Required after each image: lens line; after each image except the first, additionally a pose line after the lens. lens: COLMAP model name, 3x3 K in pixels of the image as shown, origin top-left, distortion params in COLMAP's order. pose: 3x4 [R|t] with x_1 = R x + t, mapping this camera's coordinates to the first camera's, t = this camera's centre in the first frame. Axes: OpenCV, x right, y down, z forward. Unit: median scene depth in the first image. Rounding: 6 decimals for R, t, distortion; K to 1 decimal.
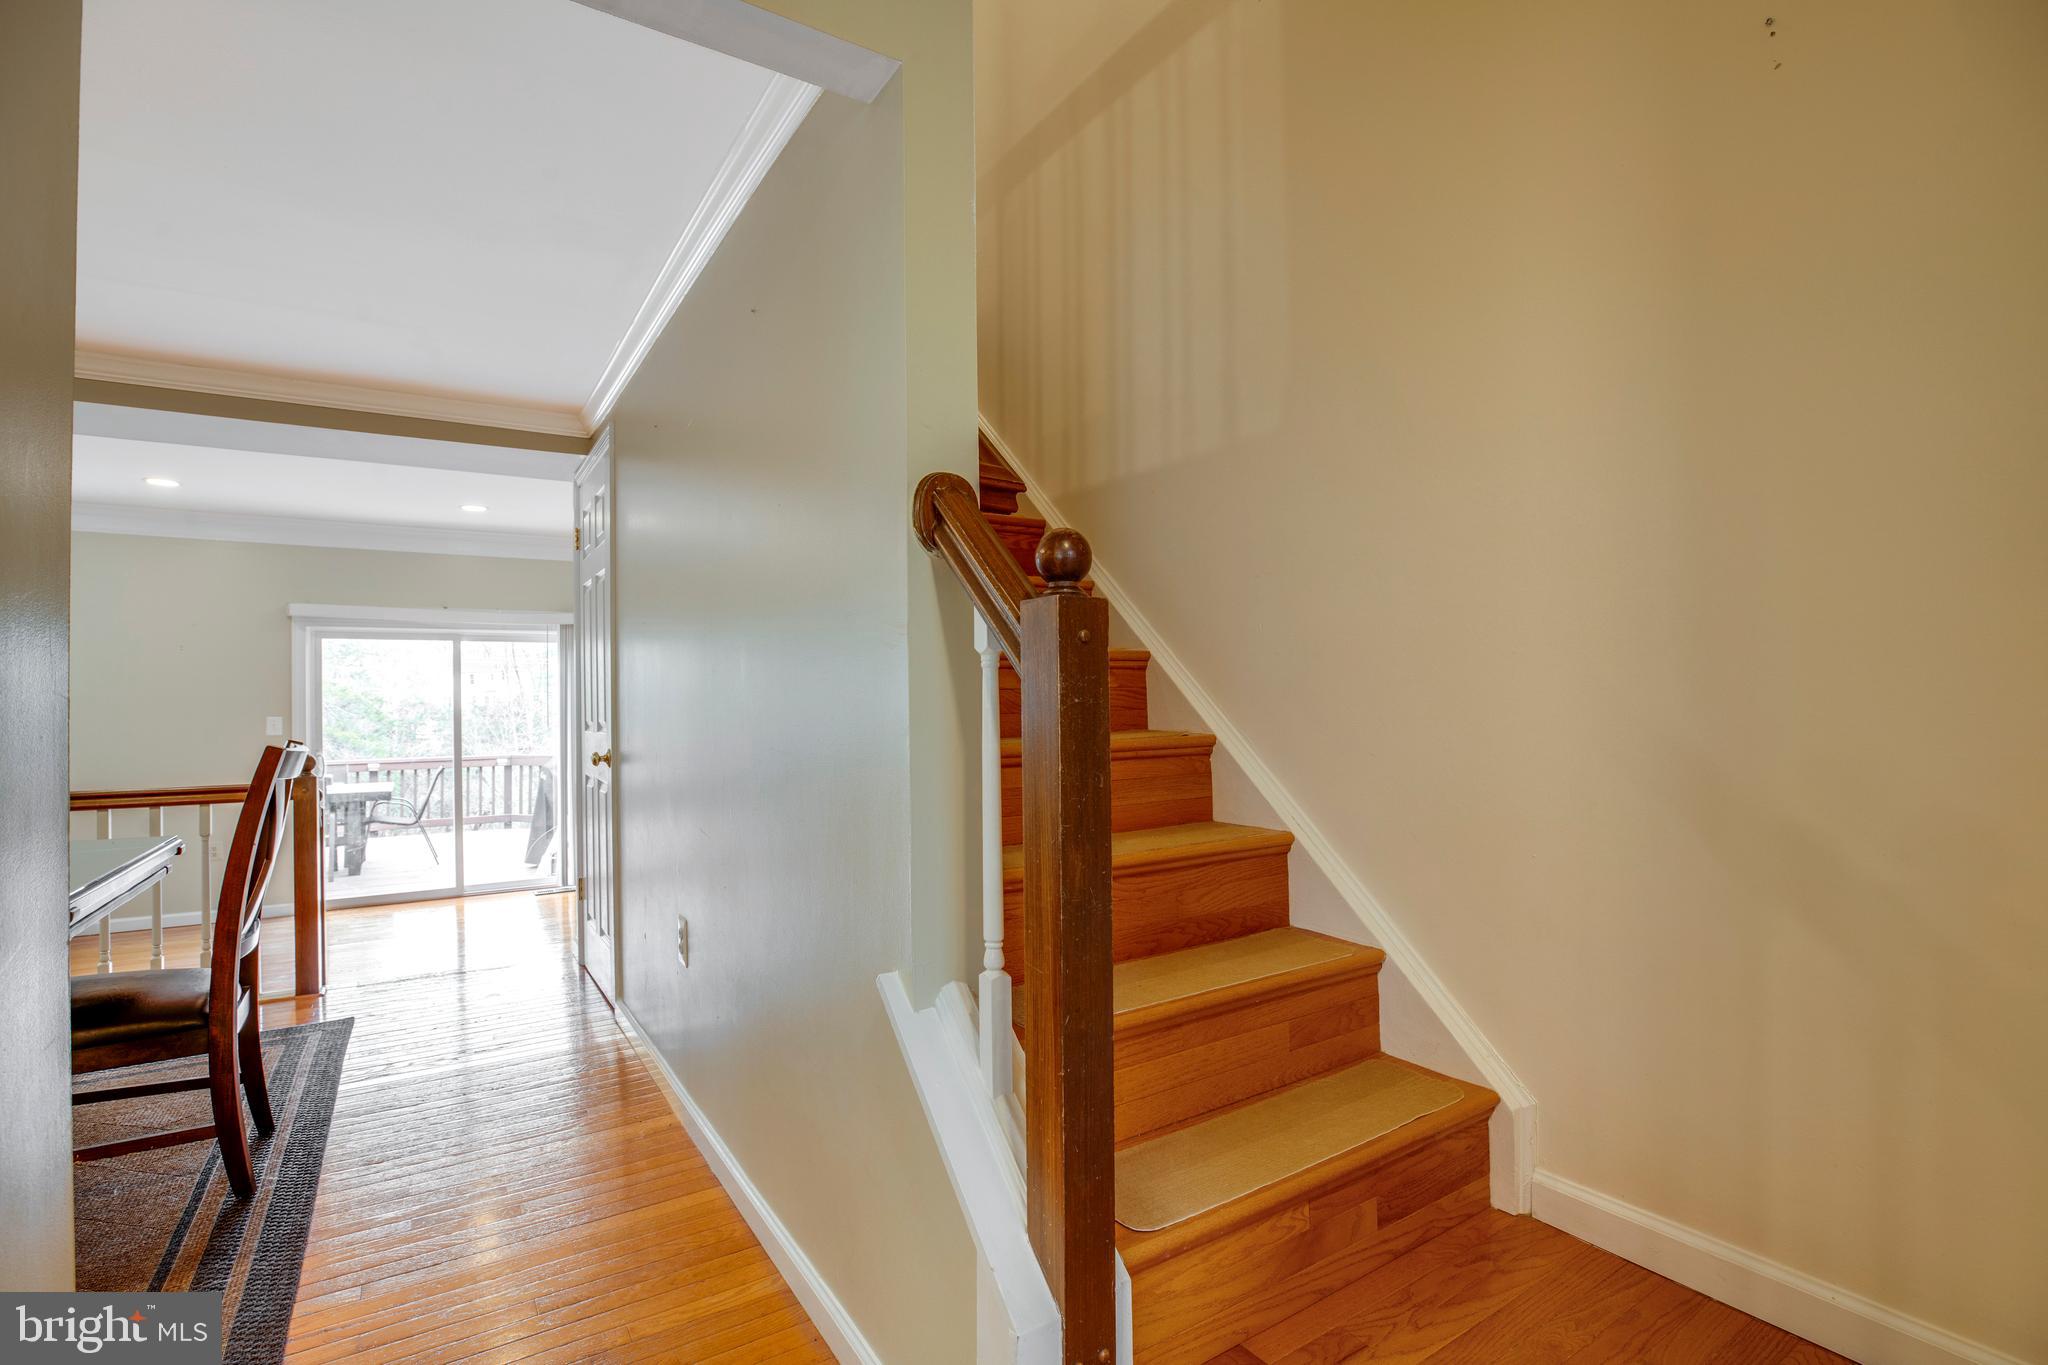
lens RADIAL K [[947.1, 0, 1028.7], [0, 947.1, 677.3], [0, 0, 1]] dist [-0.048333, 0.014645]
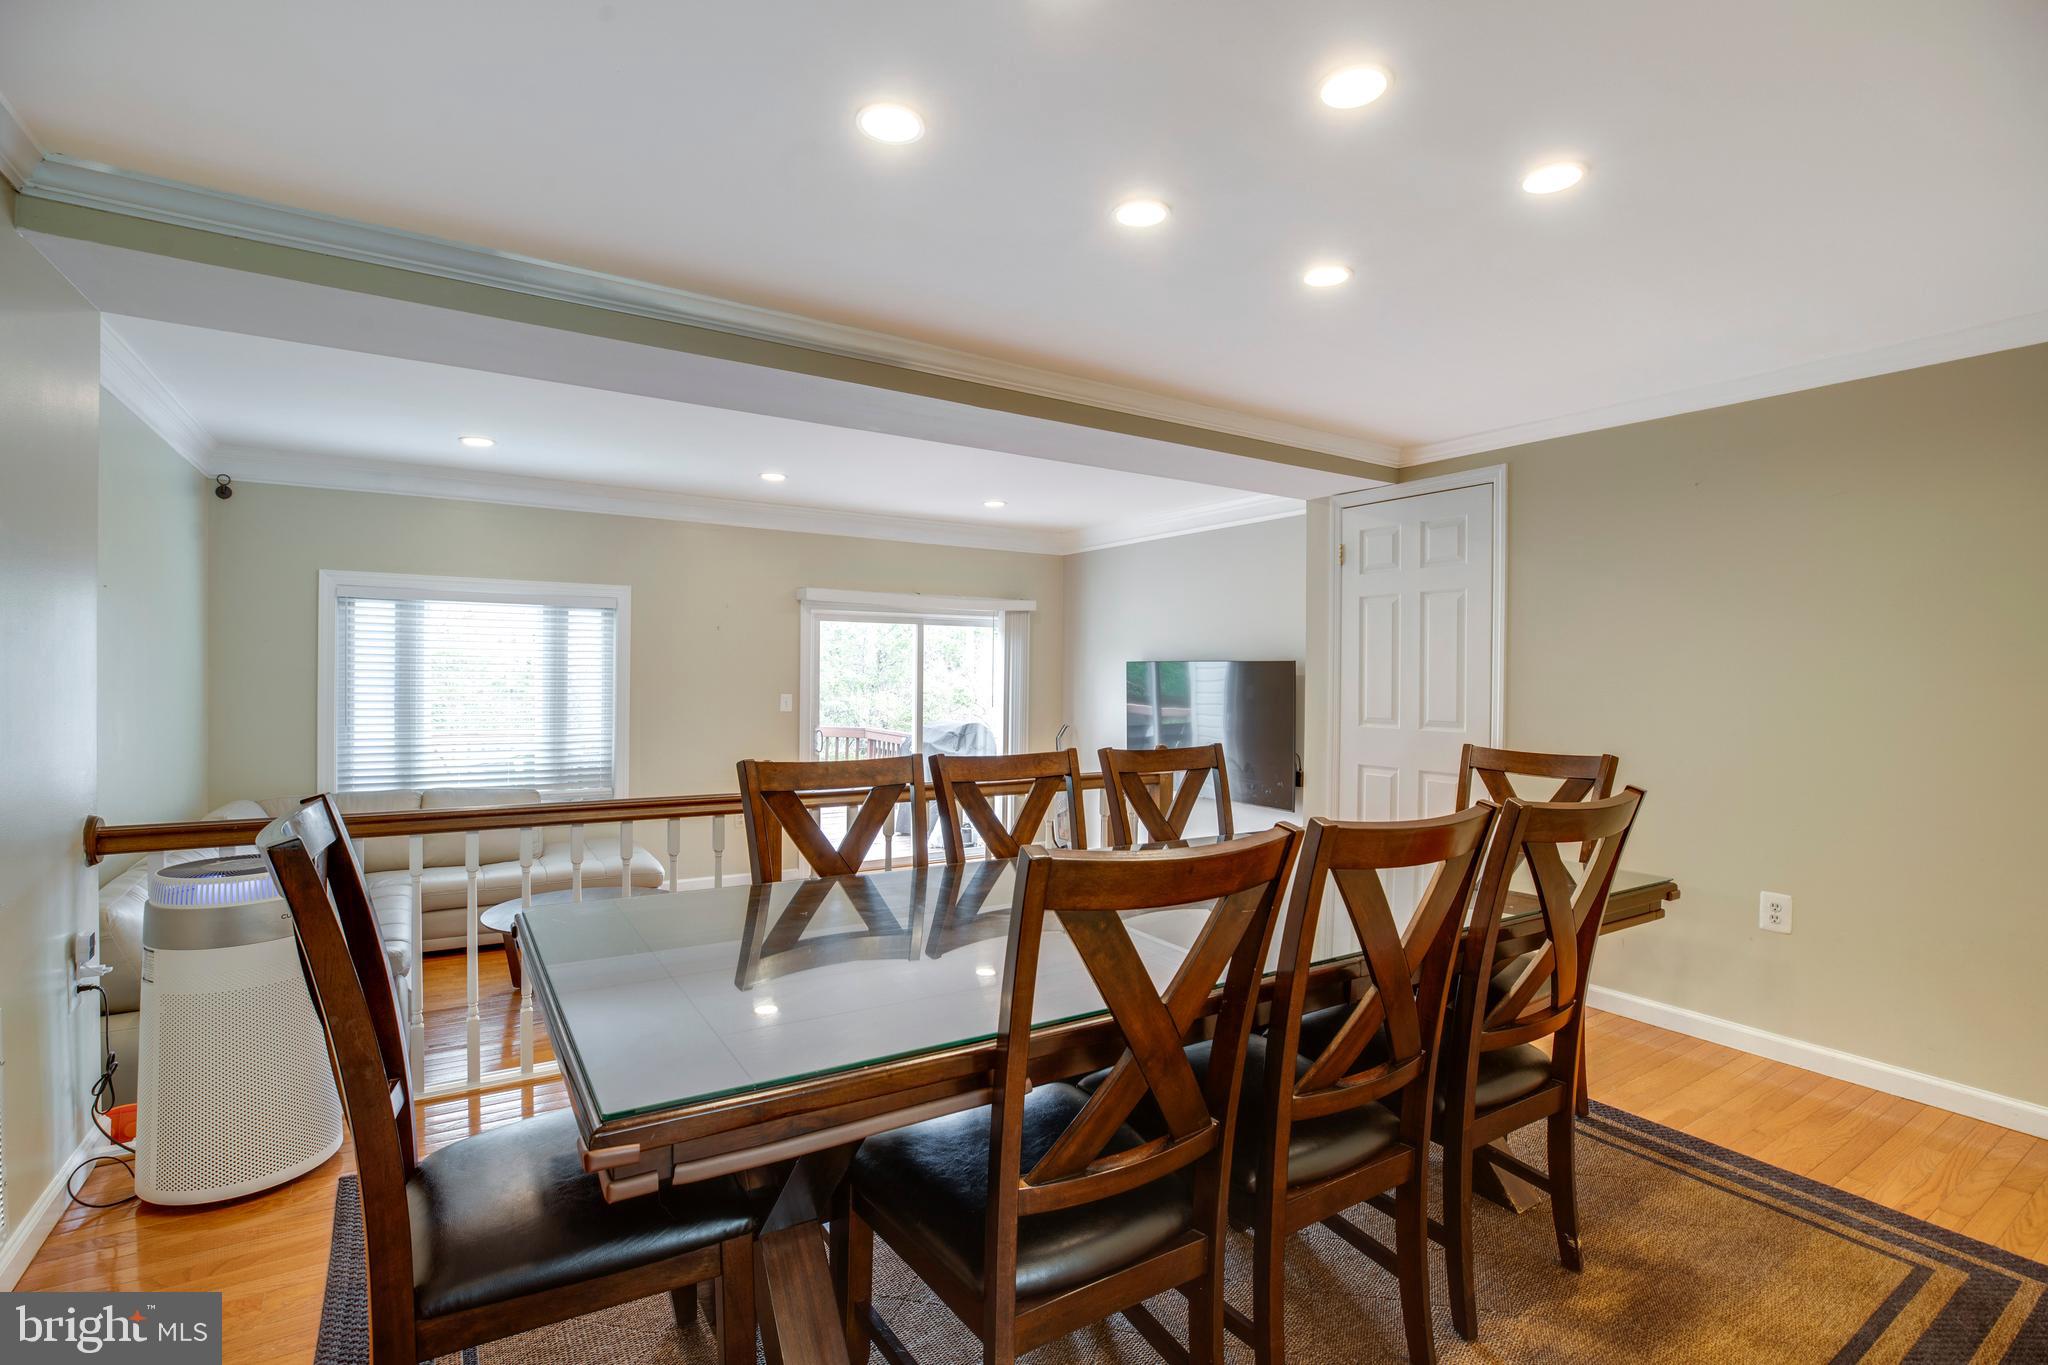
lens RADIAL K [[944.4, 0, 1027.0], [0, 944.4, 686.5], [0, 0, 1]] dist [-0.039894, 0.007433]
pose [[0.999298, 0.027587, -0.025335, -0.462844], [-0.026588, 0.998887, 0.038968, -0.014154], [0.026382, -0.038267, 0.998919, -0.076034]]
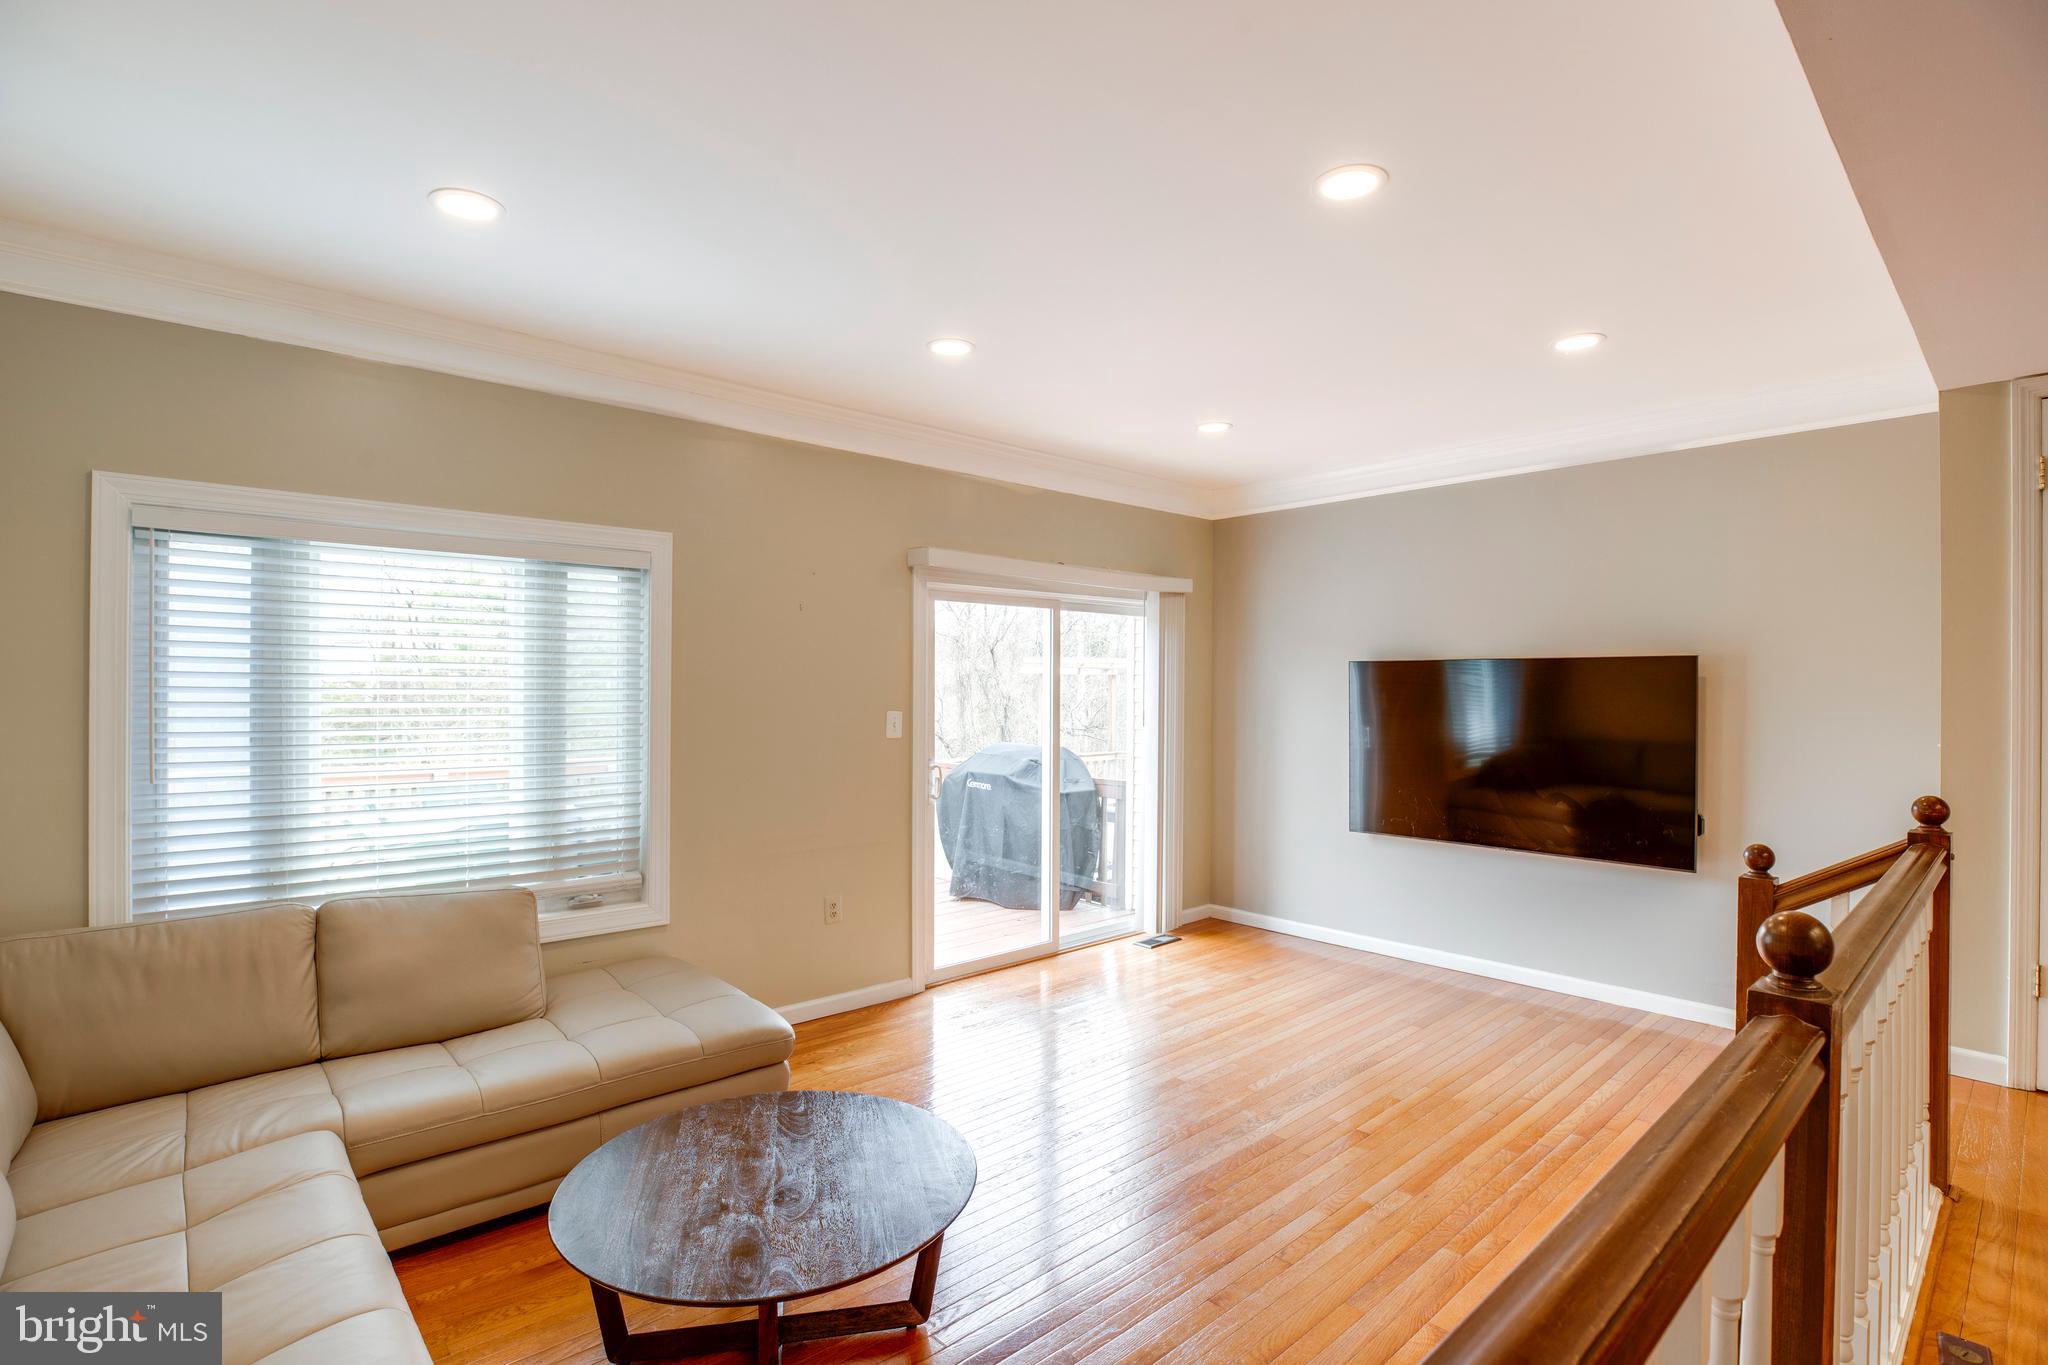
lens RADIAL K [[962.8, 0, 997.1], [0, 962.8, 691.6], [0, 0, 1]] dist [-0.027646, 0.000991]
pose [[0.992619, 0.020302, 0.119567, -0.749201], [-0.023593, 0.999379, 0.026177, 0.006902], [-0.118962, -0.028804, 0.992481, 0.250607]]
